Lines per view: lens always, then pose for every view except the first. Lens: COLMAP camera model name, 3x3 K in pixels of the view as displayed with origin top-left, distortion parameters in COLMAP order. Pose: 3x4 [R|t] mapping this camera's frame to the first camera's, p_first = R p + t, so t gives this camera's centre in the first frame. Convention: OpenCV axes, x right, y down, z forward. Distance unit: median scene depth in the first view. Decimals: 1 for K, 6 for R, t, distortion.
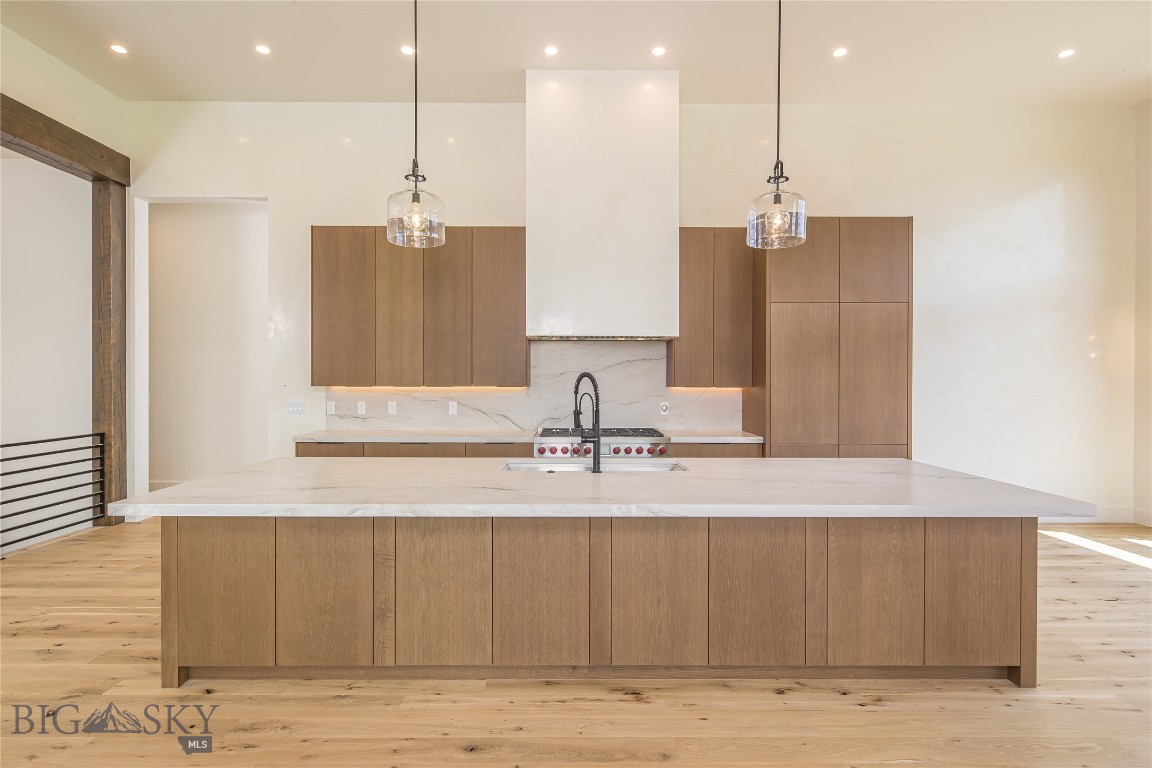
lens RADIAL K [[560.6, 0, 563.0], [0, 560.6, 378.9], [0, 0, 1]] dist [0.000958, 0.000076]
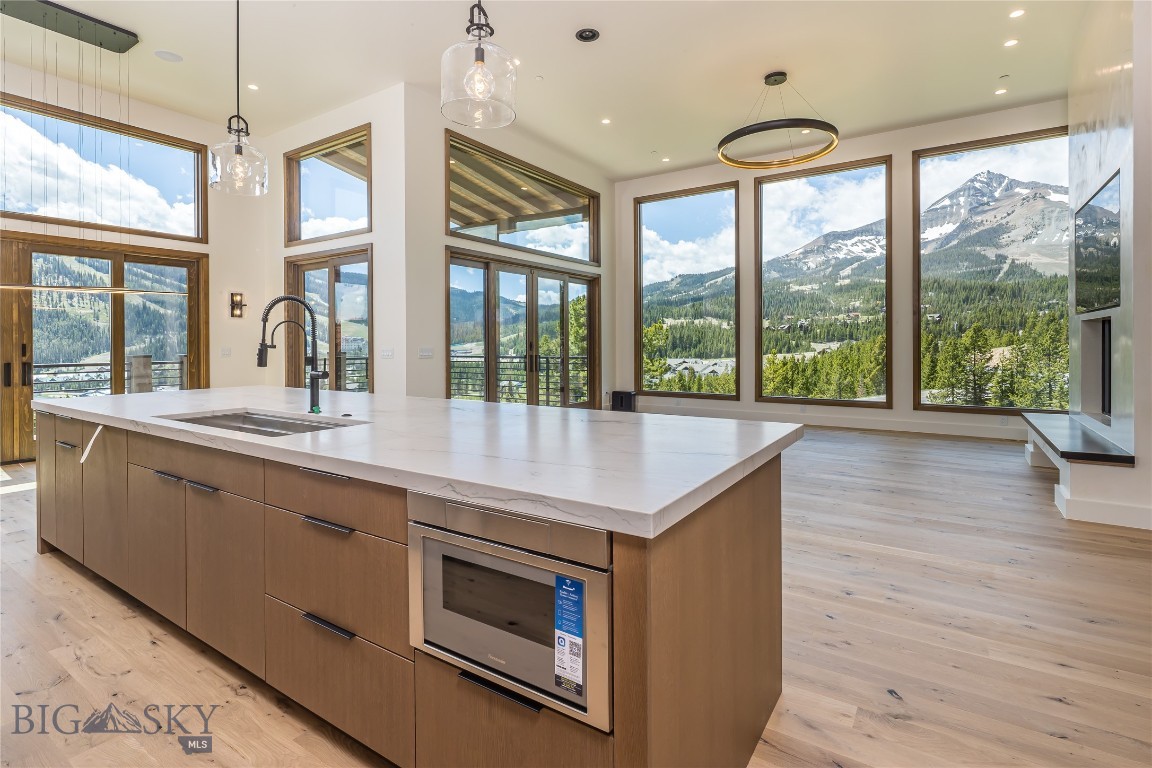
lens RADIAL K [[560.5, 0, 573.9], [0, 560.5, 344.5], [0, 0, 1]] dist [-0.001897, -0.000349]
pose [[-0.835197, 0.001606, 0.549948, -0.469894], [0.006273, 0.999958, 0.006607, 0.036247], [-0.549915, 0.008968, -0.835173, 0.938136]]
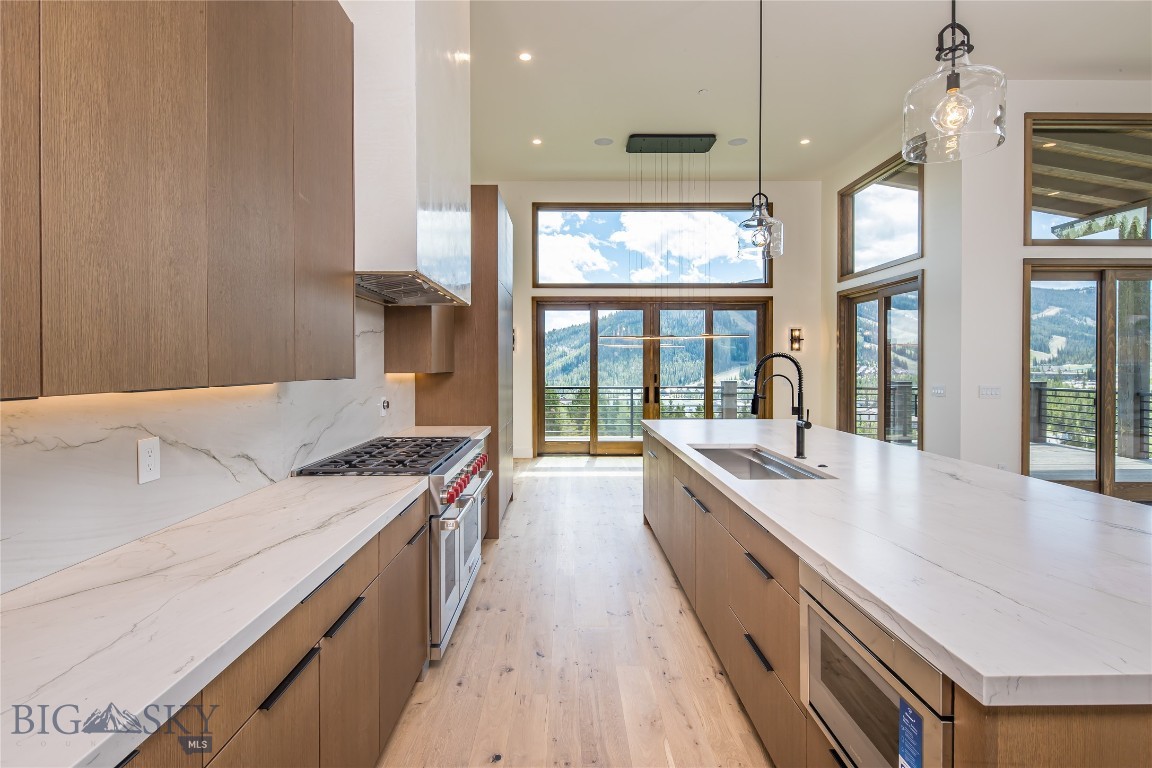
lens RADIAL K [[560.7, 0, 567.7], [0, 560.7, 369.6], [0, 0, 1]] dist [0.001271, -0.000046]
pose [[-0.011050, -0.010896, 0.999880, -0.552587], [0.004228, 0.999931, 0.010943, 0.002777], [-0.999930, 0.004349, -0.011004, 0.876829]]
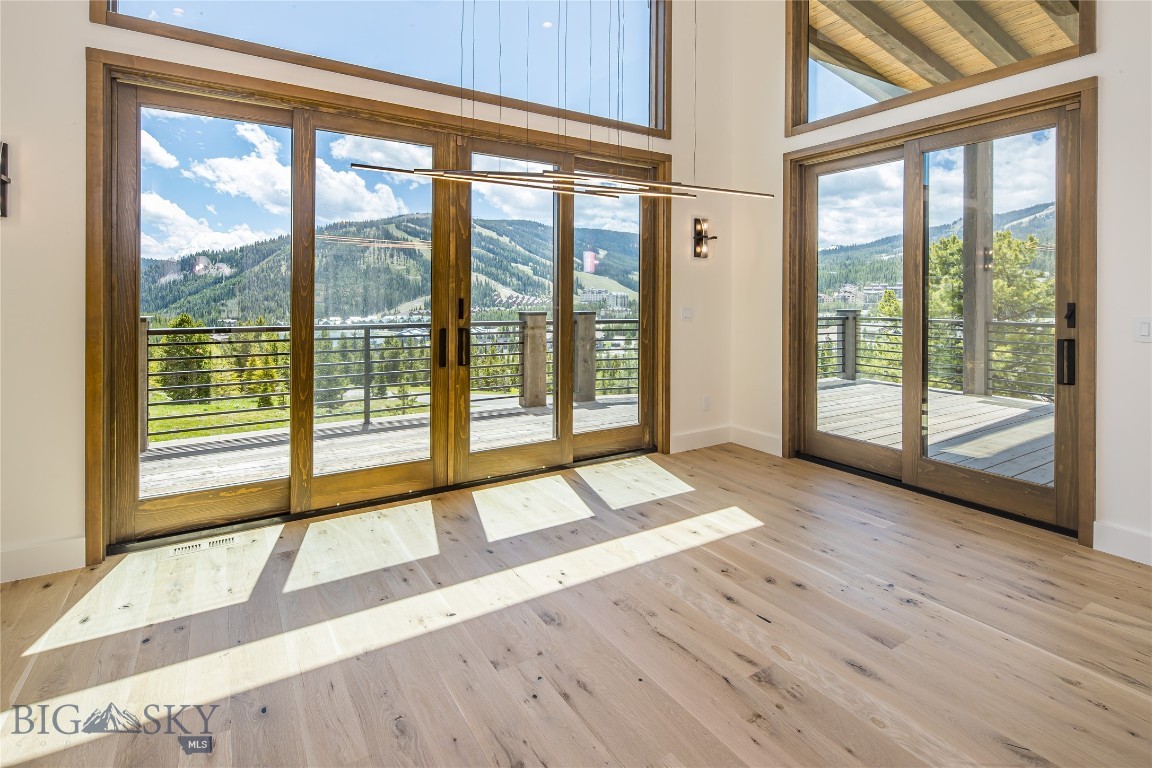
lens RADIAL K [[562.6, 0, 573.0], [0, 562.6, 296.1], [0, 0, 1]] dist [0.003448, 0.000443]
pose [[-0.530669, -0.005381, 0.847562, 0.437178], [-0.003786, 0.999985, 0.003977, 0.028805], [-0.847571, -0.001099, -0.530681, 0.859017]]
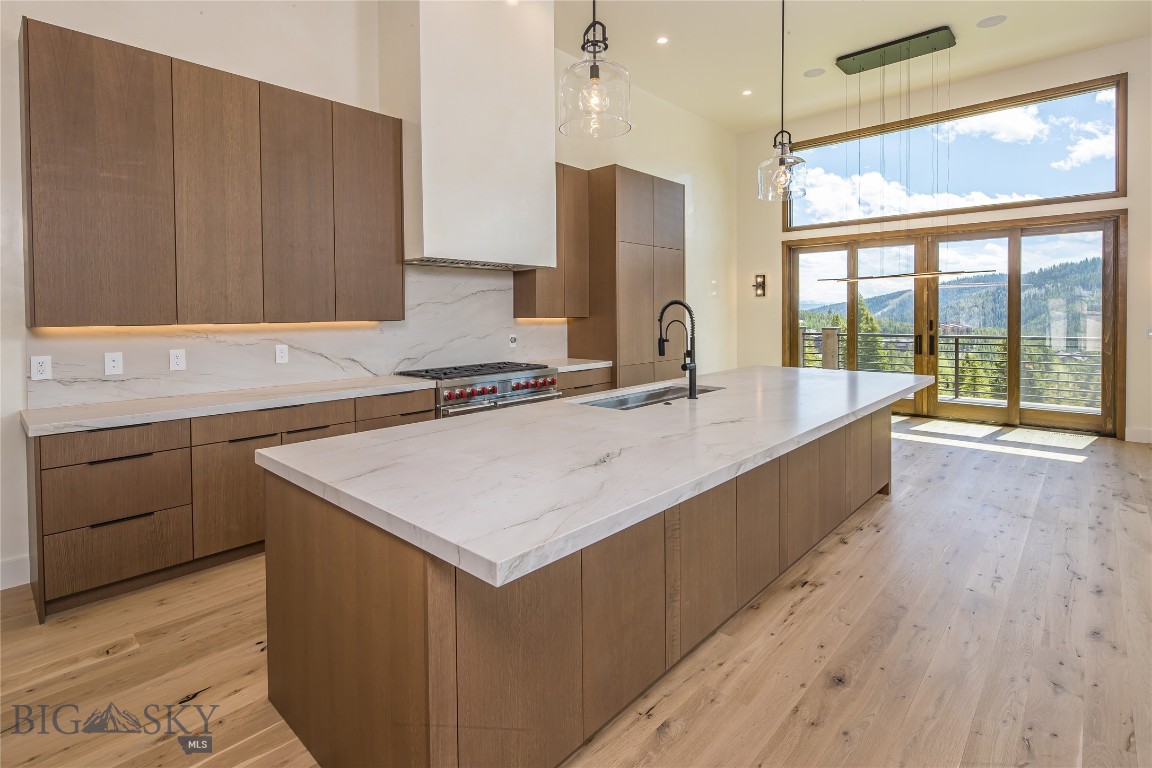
lens RADIAL K [[561.3, 0, 567.8], [0, 561.3, 322.6], [0, 0, 1]] dist [0.000540, -0.000952]
pose [[0.682637, -0.020981, 0.730457, -0.518216], [0.011863, 0.999774, 0.017631, 0.005799], [-0.730662, -0.003370, 0.682731, 0.296401]]
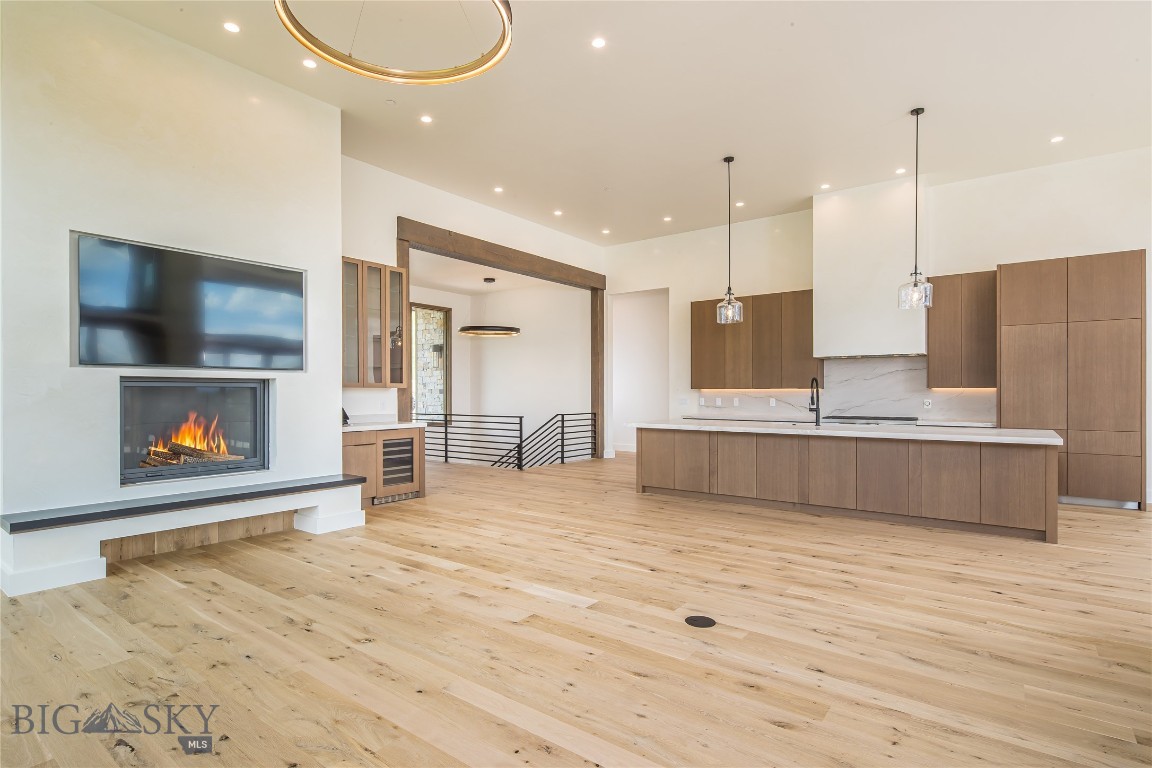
lens RADIAL K [[566.1, 0, 535.6], [0, 566.1, 394.7], [0, 0, 1]] dist [0.003316, 0.000229]
pose [[0.761750, 0.001565, -0.647869, 0.385357], [-0.001266, 0.999999, 0.000928, 0.032257], [0.647869, 0.000113, 0.761751, -0.782143]]
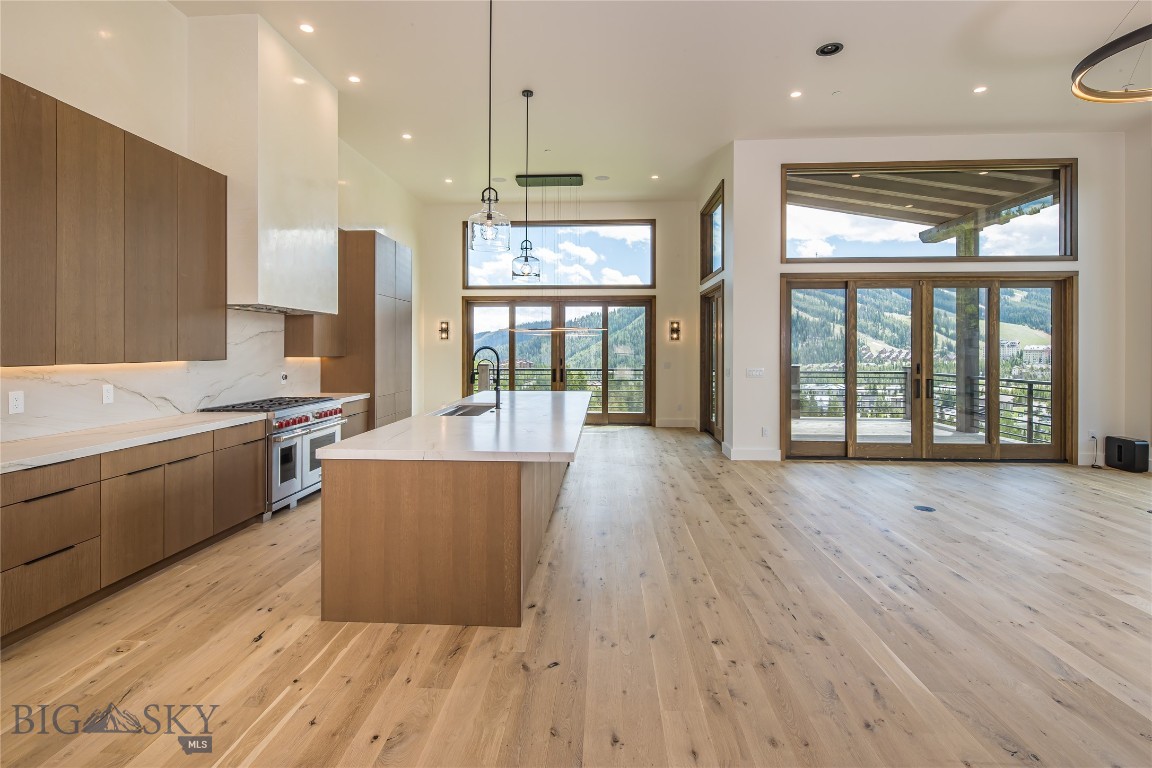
lens RADIAL K [[564.1, 0, 570.4], [0, 564.1, 349.2], [0, 0, 1]] dist [-0.000293, -0.000111]
pose [[0.058003, -0.002928, 0.998312, -0.960531], [0.001258, 0.999995, 0.002860, -0.004878], [-0.998316, 0.001090, 0.058006, 0.436709]]
